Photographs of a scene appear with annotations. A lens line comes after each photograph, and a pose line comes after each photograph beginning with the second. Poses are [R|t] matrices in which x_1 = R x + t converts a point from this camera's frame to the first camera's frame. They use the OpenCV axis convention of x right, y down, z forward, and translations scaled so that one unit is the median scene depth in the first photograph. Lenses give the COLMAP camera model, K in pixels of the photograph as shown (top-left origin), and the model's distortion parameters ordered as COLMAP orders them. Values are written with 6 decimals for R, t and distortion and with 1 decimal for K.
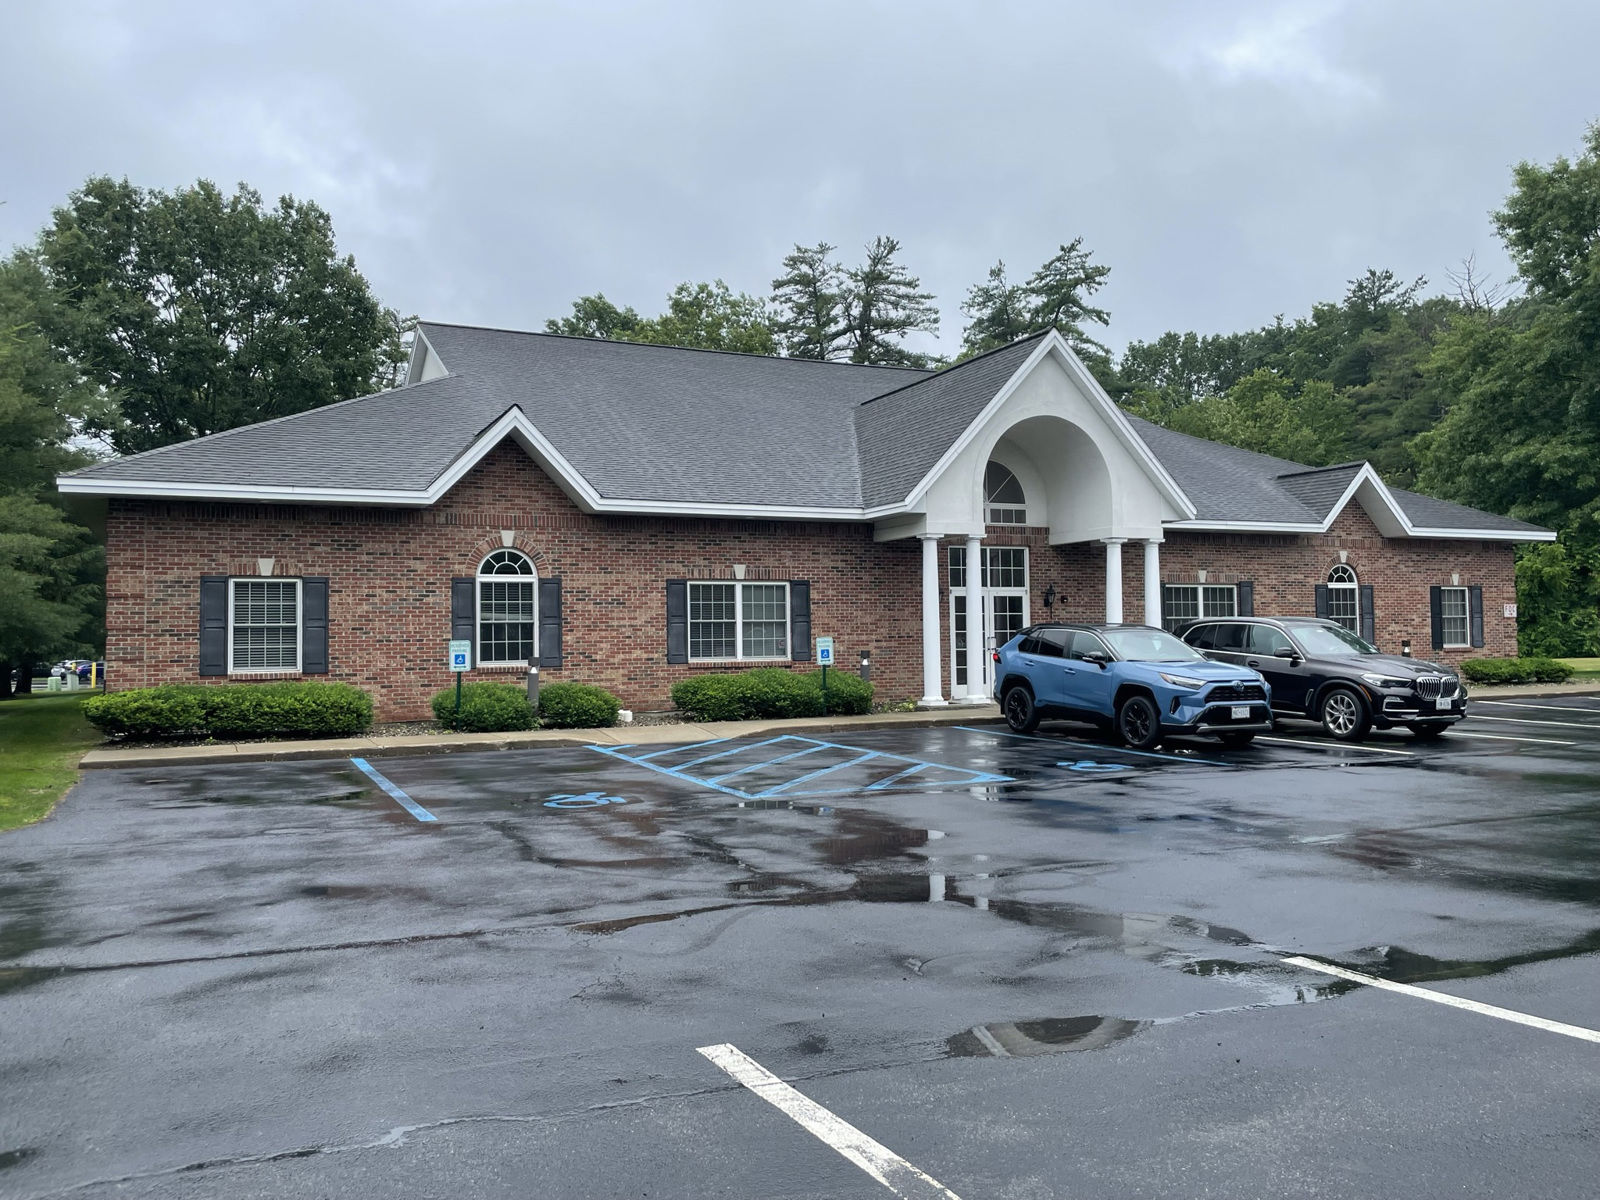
lens RADIAL K [[1242.7, 0, 798.4], [0, 1242.7, 601.8], [0, 0, 1]] dist [-0.001450, -0.000169]
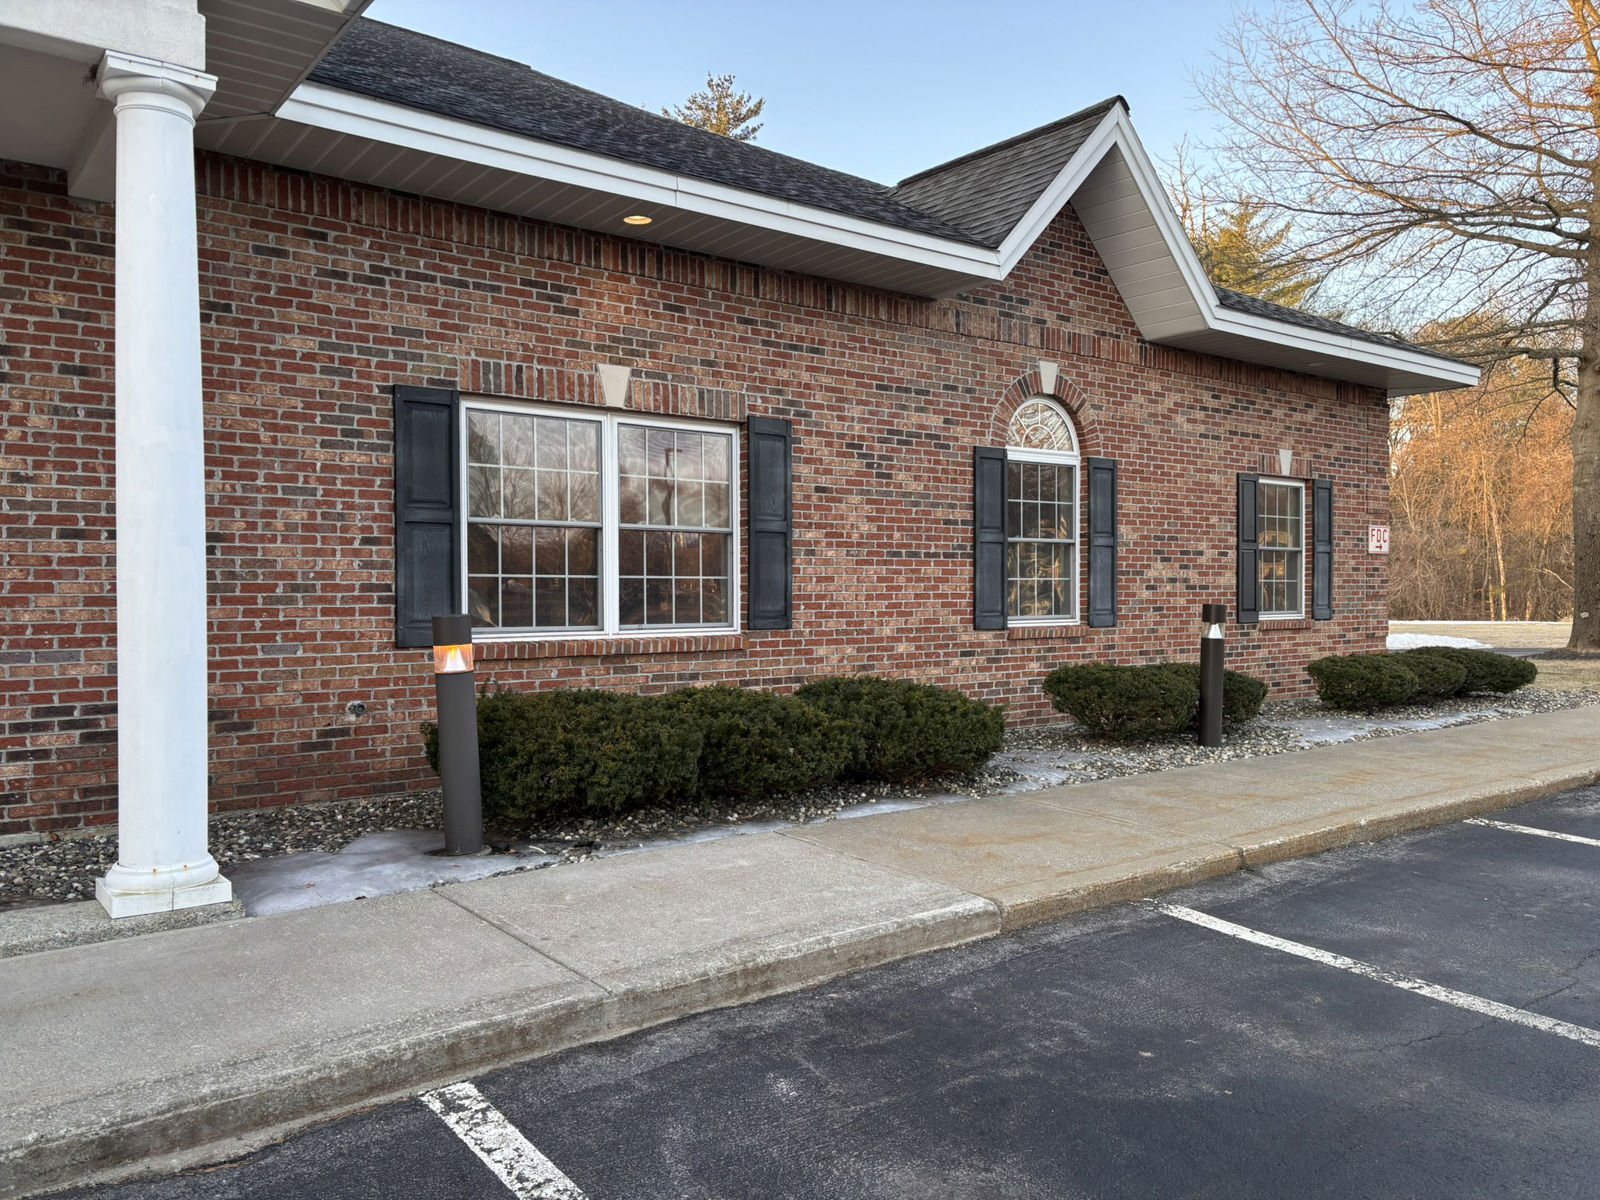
lens RADIAL K [[1202.1, 0, 798.5], [0, 1202.1, 601.2], [0, 0, 1]] dist [0.026575, 0.000992]
pose [[0.973056, 0.009755, 0.230363, 0.282860], [-0.019604, 0.998987, 0.040504, 0.017280], [-0.229735, -0.043928, 0.972261, 0.662148]]
